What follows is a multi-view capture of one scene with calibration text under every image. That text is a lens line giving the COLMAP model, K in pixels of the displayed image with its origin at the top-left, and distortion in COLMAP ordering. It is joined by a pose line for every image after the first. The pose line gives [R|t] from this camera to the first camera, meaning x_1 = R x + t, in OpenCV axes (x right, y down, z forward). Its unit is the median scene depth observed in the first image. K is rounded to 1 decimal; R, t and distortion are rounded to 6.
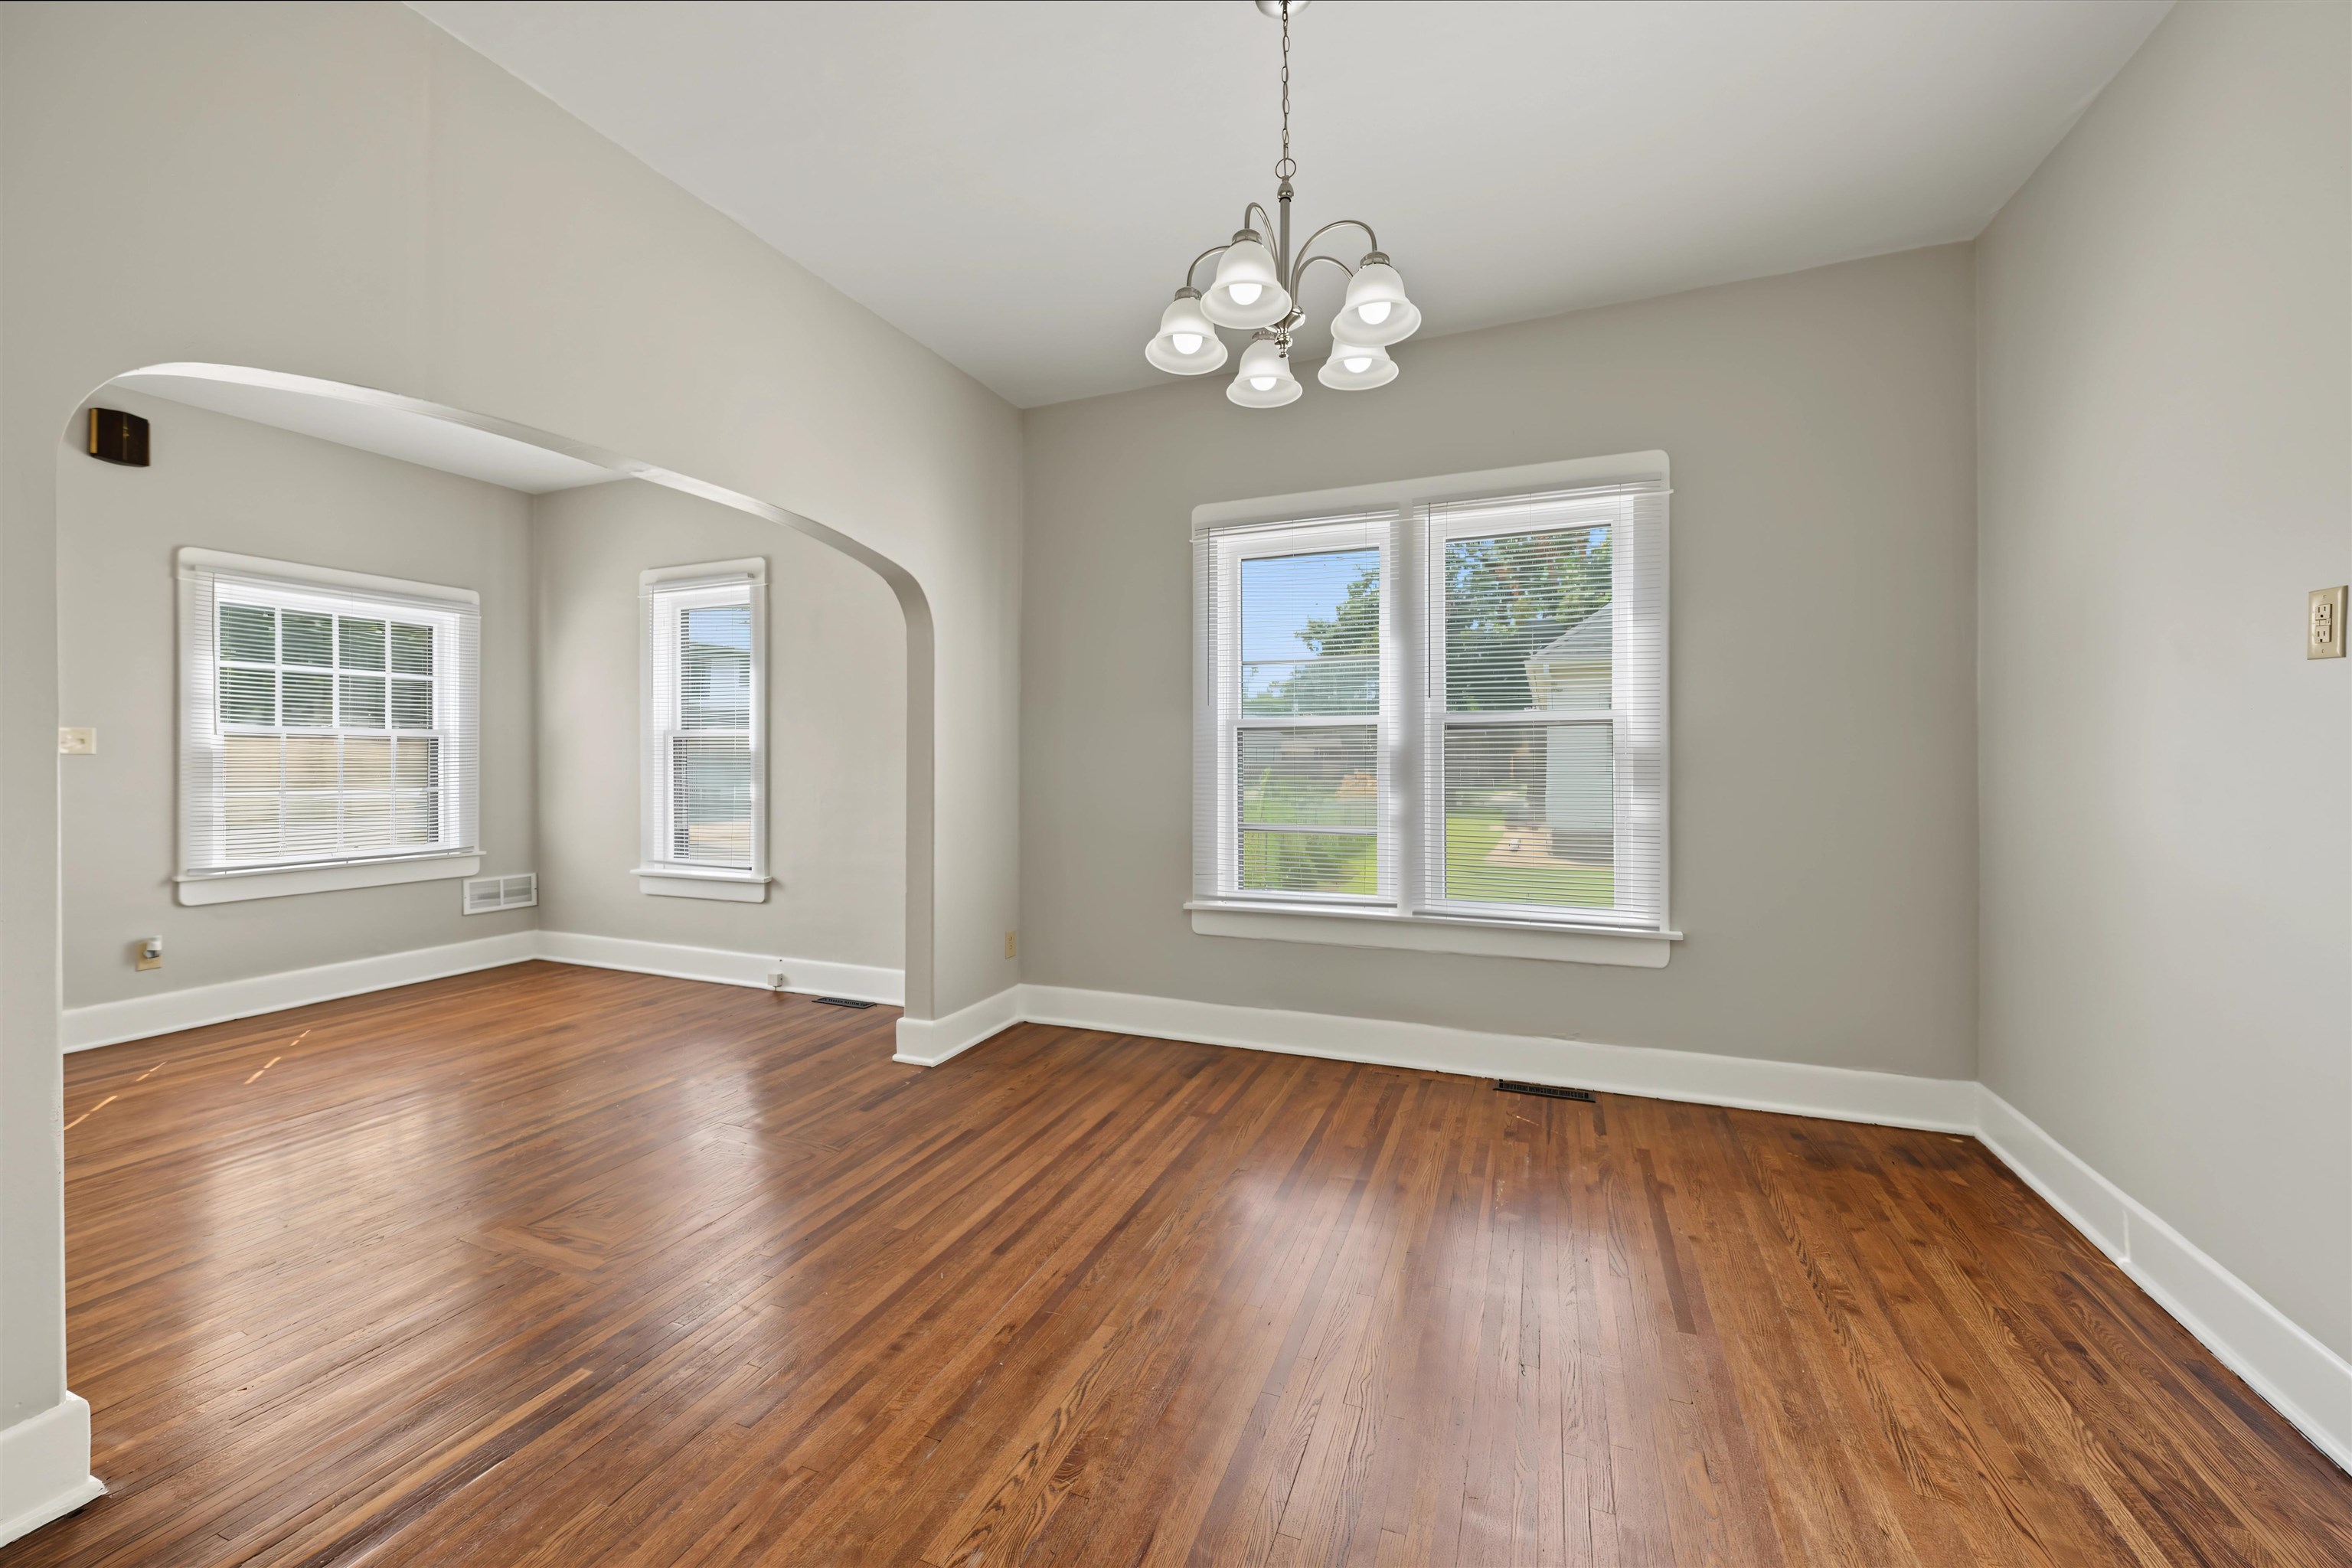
lens RADIAL K [[914.6, 0, 1188.5], [0, 914.6, 761.8], [0, 0, 1]] dist [-0.001418, -0.000672]
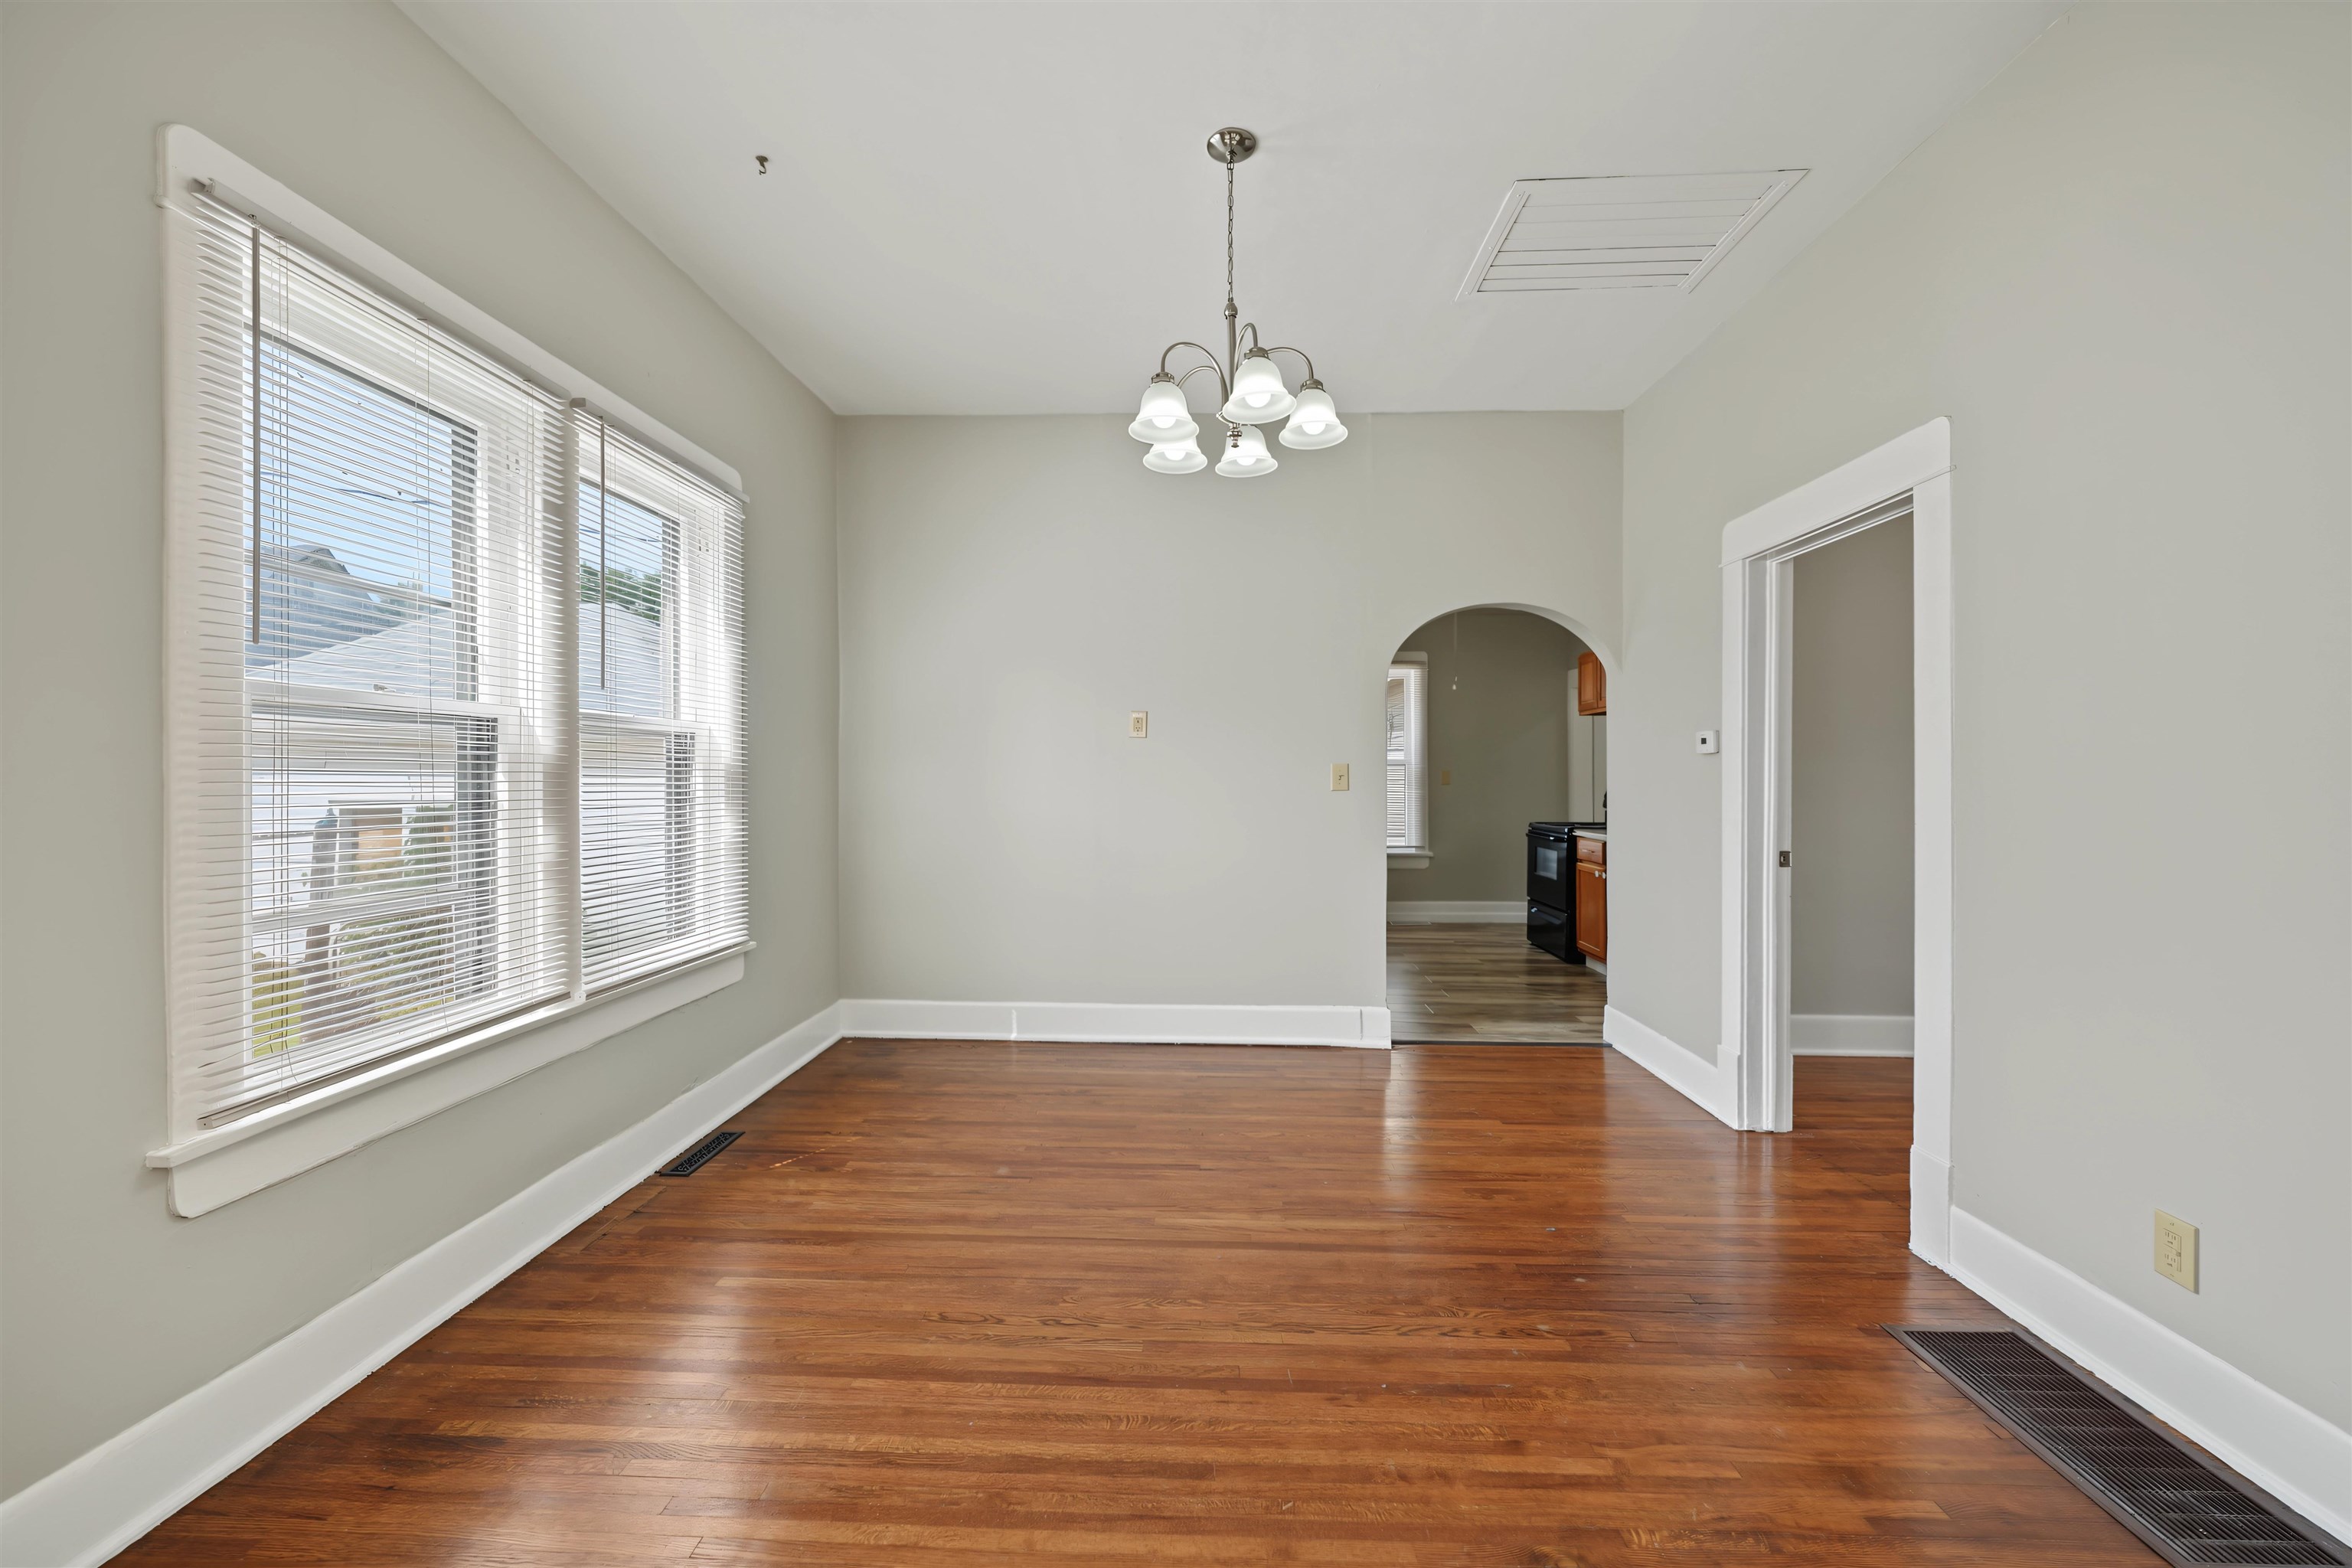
lens RADIAL K [[914.6, 0, 1187.2], [0, 914.6, 779.3], [0, 0, 1]] dist [-0.001418, -0.000672]
pose [[-0.348251, 0.000112, 0.937401, -0.492145], [0.005548, 0.999983, 0.001942, 0.002025], [-0.937385, 0.005877, -0.348245, 0.718287]]
